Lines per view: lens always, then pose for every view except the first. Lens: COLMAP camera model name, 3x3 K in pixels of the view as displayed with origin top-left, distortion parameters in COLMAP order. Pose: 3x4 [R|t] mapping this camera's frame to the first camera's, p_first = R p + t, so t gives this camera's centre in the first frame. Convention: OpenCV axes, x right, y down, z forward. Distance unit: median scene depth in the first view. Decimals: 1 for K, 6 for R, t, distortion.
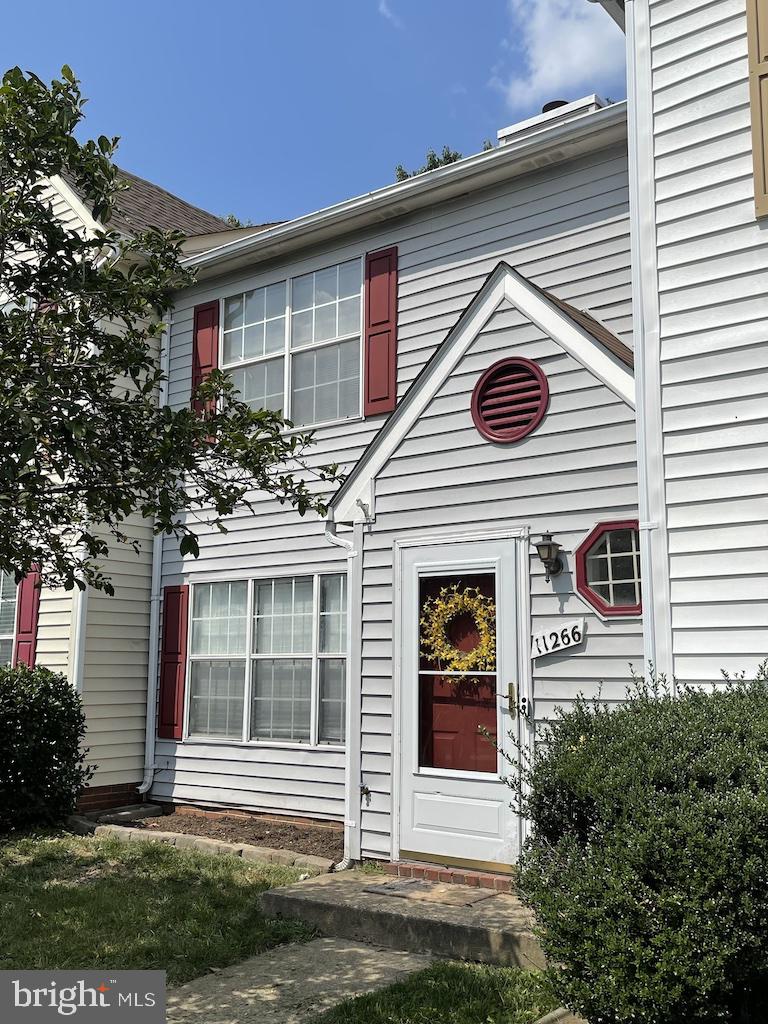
lens RADIAL K [[1012.4, 0, 384.0], [0, 1012.4, 512.0], [0, 0, 1]] dist [0.044158, -0.024762]
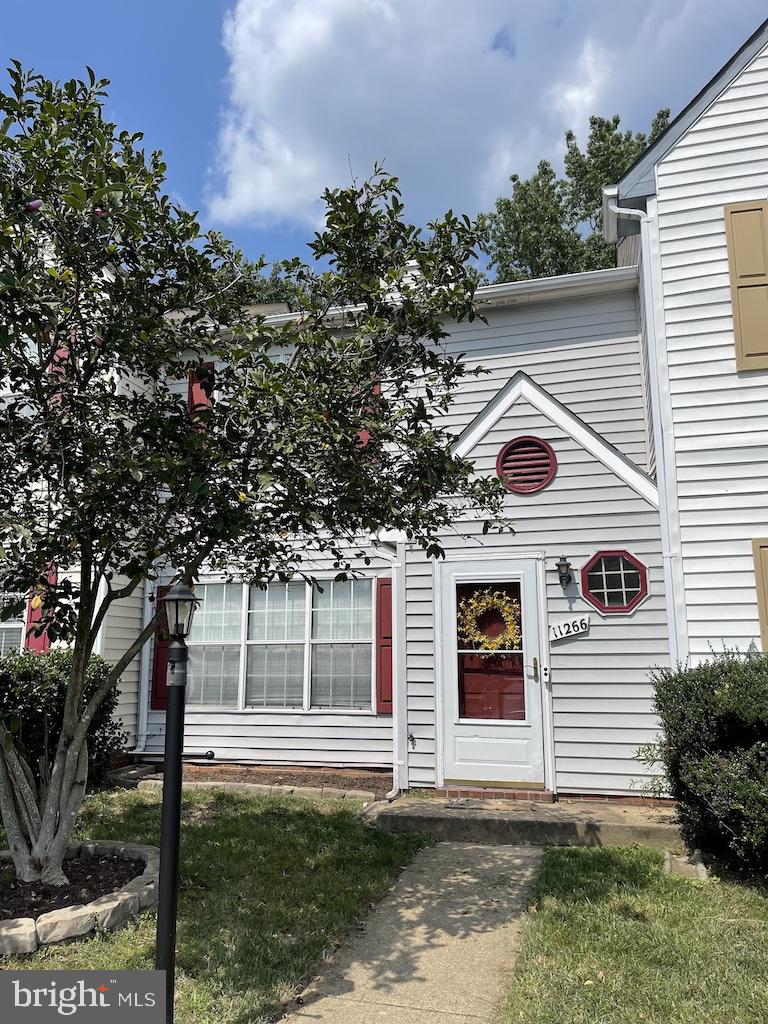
lens RADIAL K [[776.4, 0, 384.0], [0, 776.4, 512.0], [0, 0, 1]] dist [0.030965, 0.000990]
pose [[0.933609, 0.063570, 0.352608, -0.469934], [-0.050486, 0.997656, -0.046190, 0.020810], [-0.354718, 0.025322, 0.934631, 0.021436]]
